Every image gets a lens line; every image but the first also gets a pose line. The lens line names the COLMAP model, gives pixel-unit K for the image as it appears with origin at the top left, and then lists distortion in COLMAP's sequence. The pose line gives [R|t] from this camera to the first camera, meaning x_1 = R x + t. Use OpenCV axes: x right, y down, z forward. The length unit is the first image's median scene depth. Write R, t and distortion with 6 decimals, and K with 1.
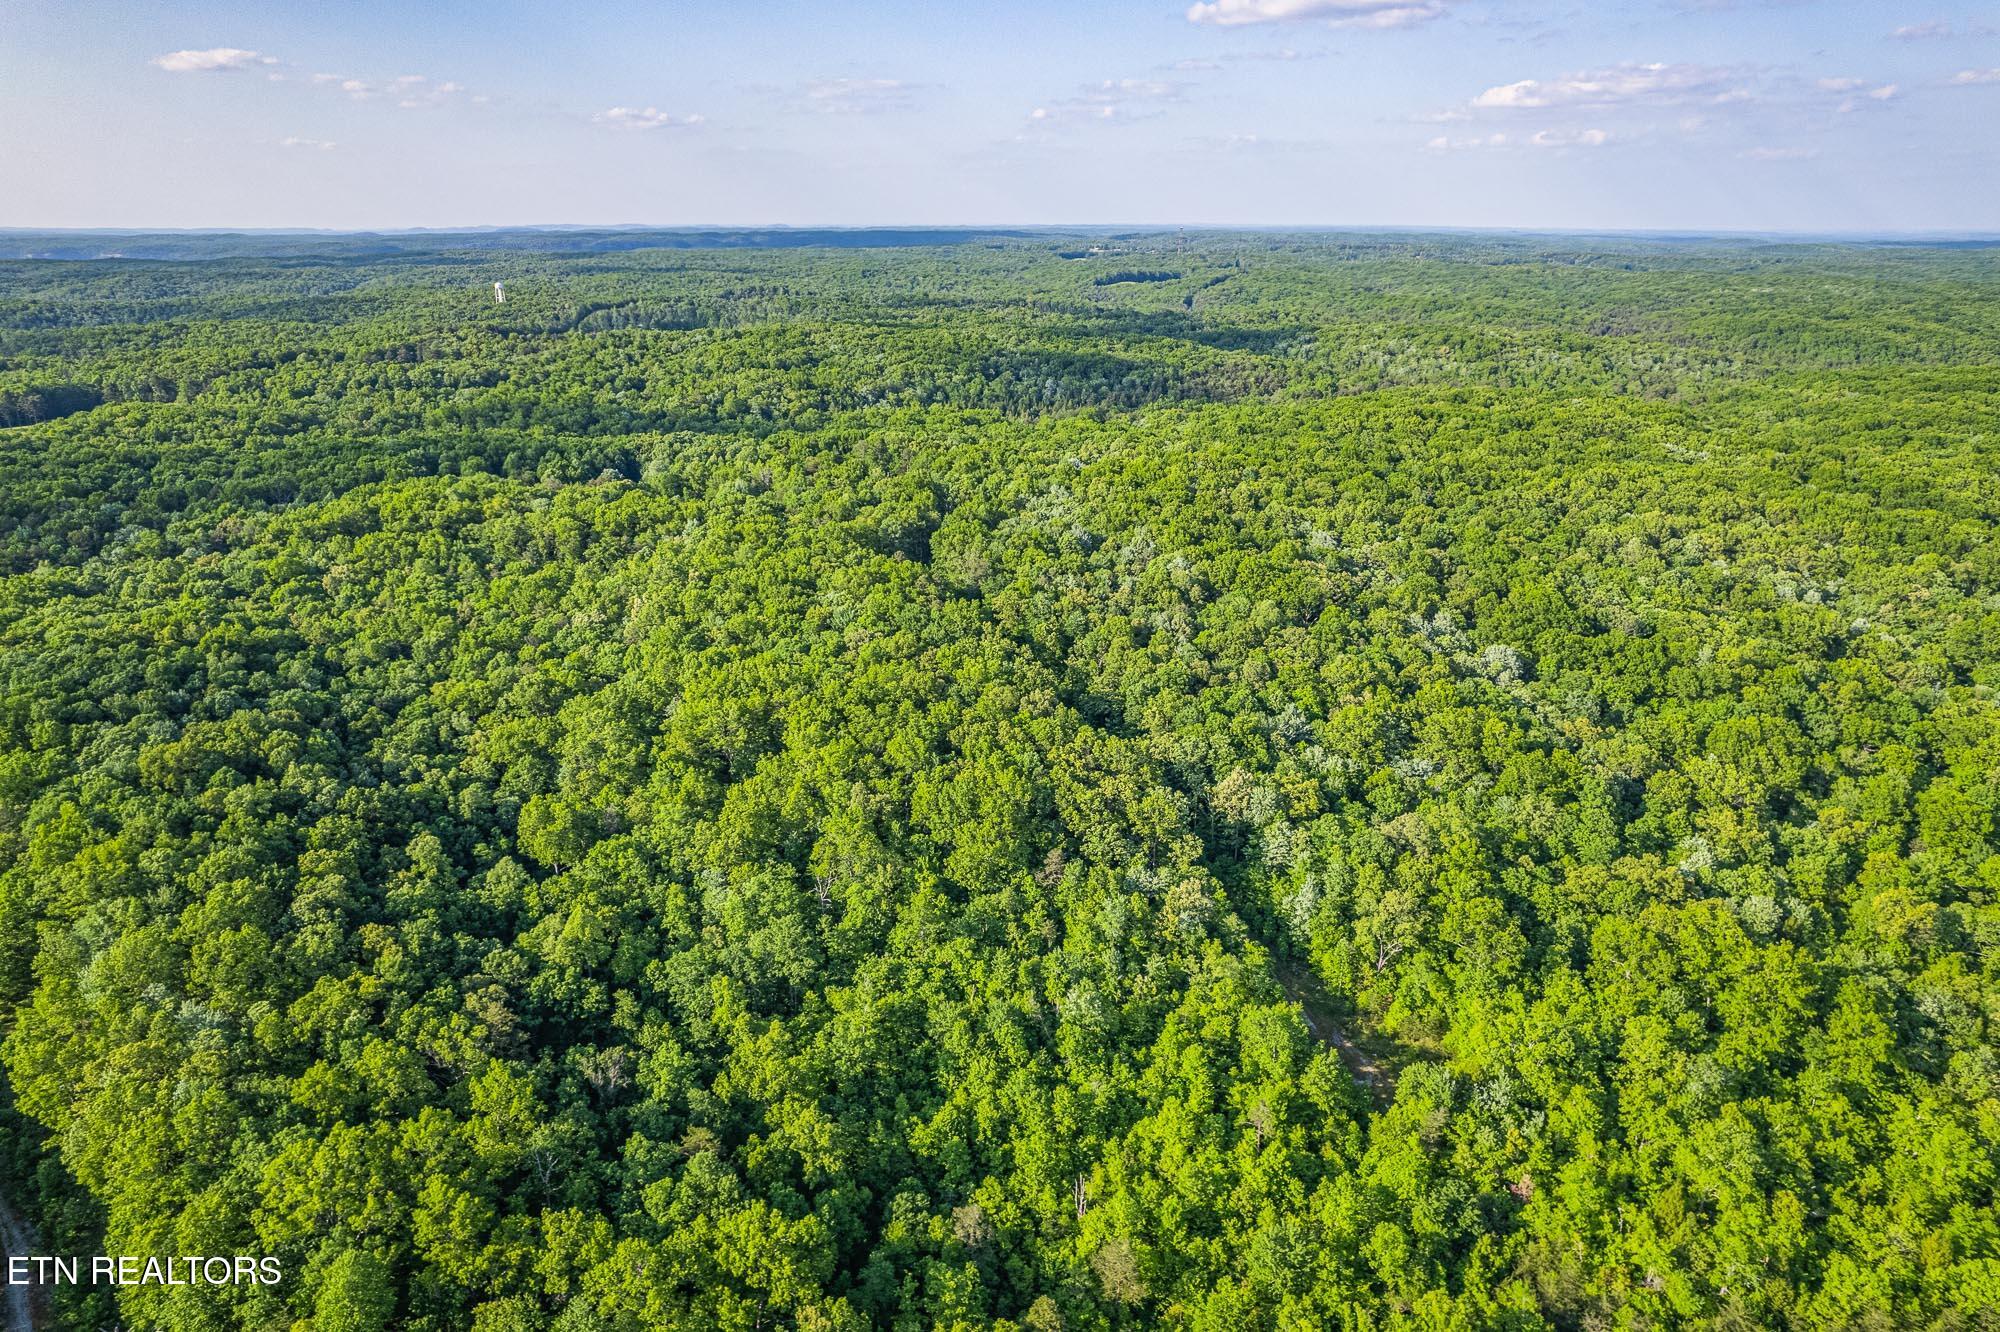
lens RADIAL K [[1298.0, 0, 990.9], [0, 1298.0, 667.3], [0, 0, 1]] dist [-0.078318, 0.064145]
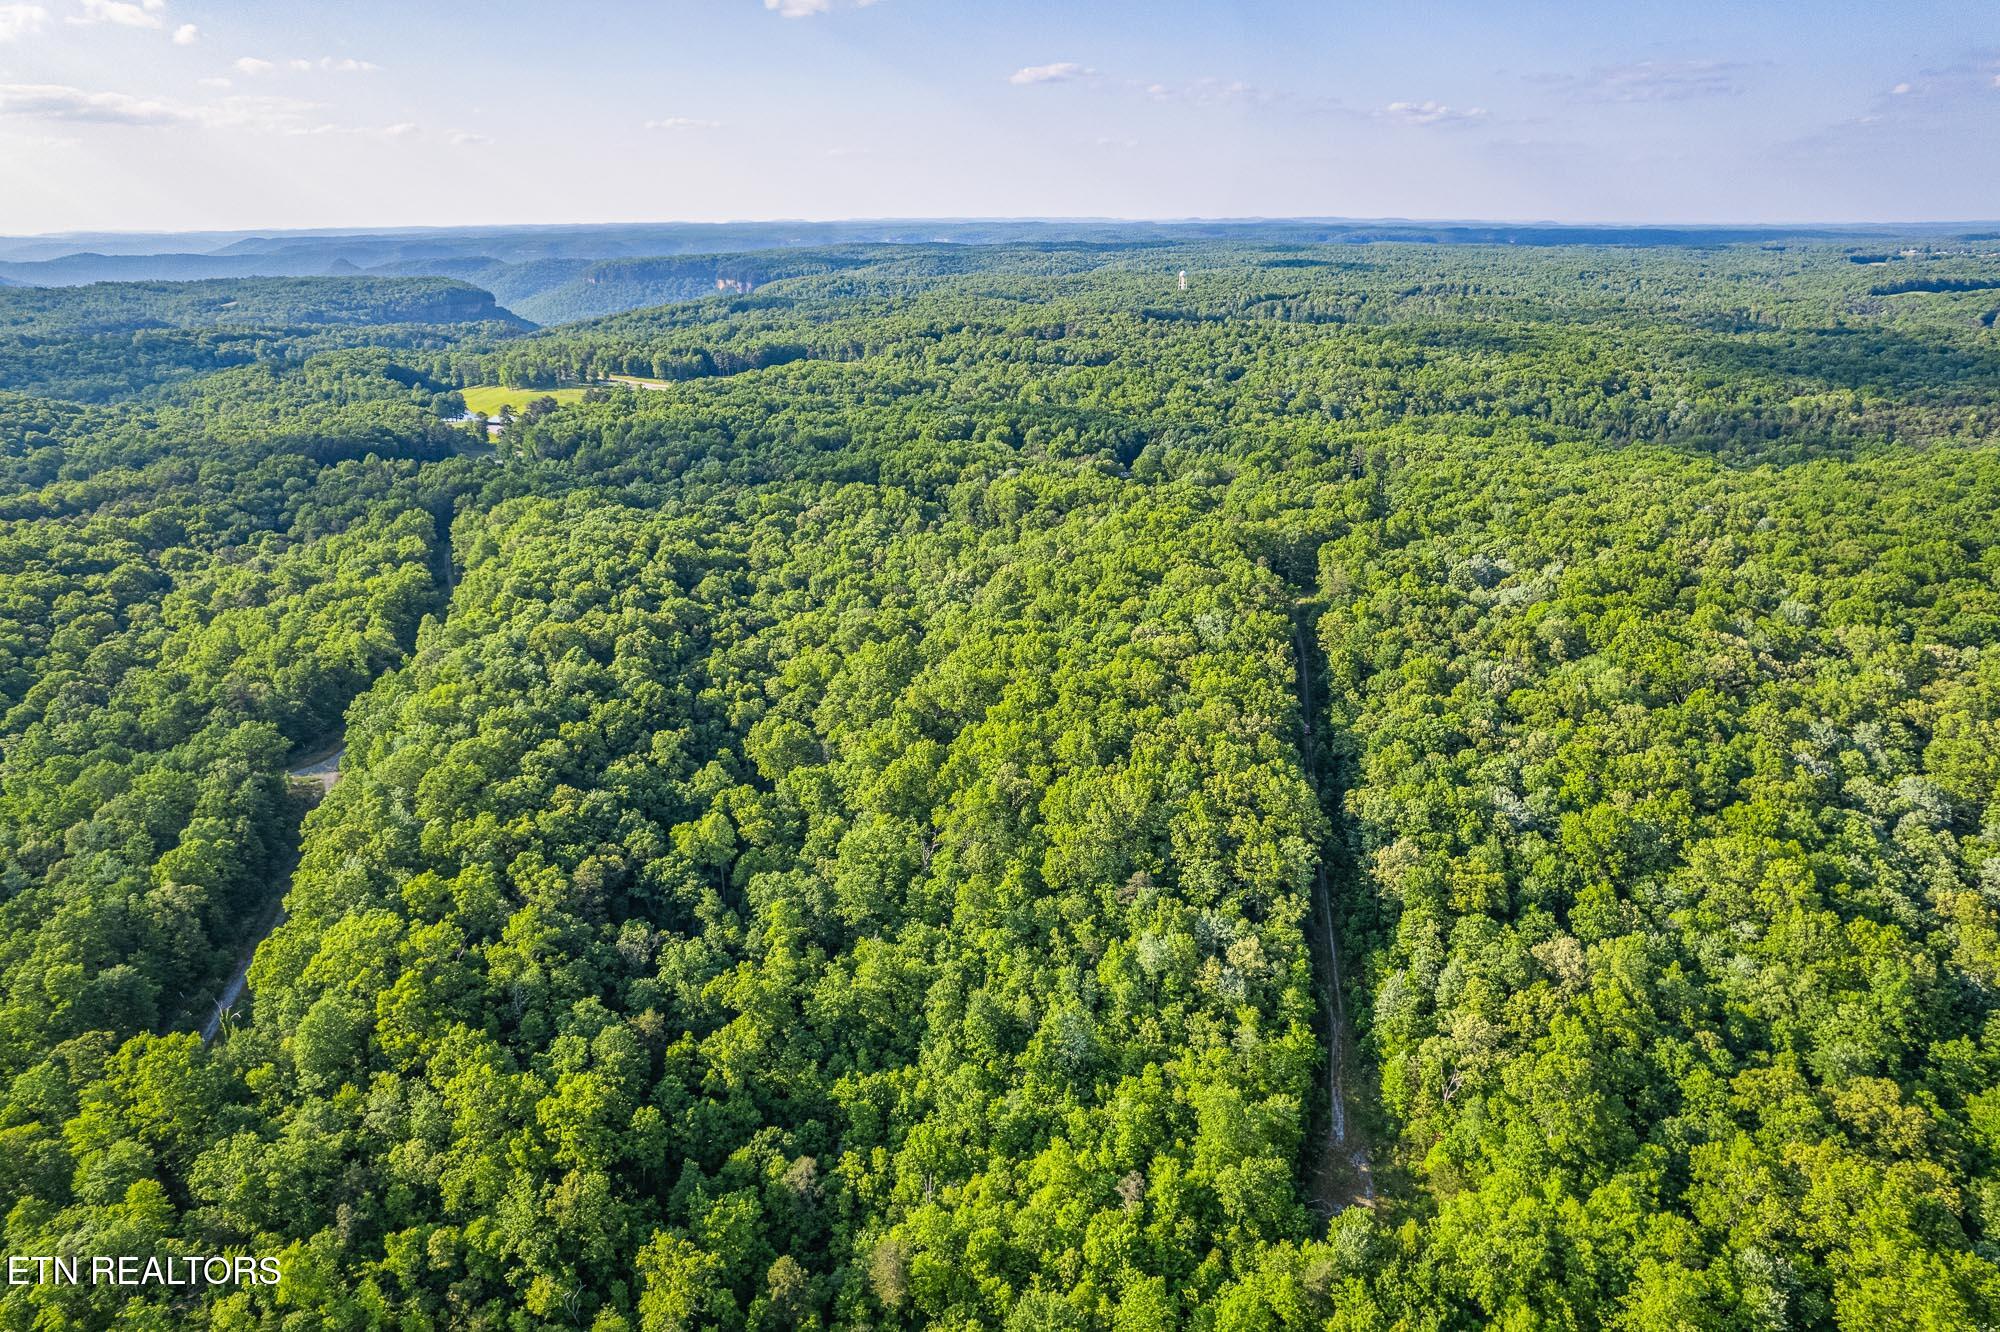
lens RADIAL K [[1274.5, 0, 1000.0], [0, 1274.5, 666.0], [0, 0, 1]] dist [-0.076395, 0.063962]
pose [[0.852514, 0.171296, -0.493839, 0.368085], [-0.166494, 0.984558, 0.054090, -0.040215], [0.495478, 0.036109, 0.867869, 0.107015]]
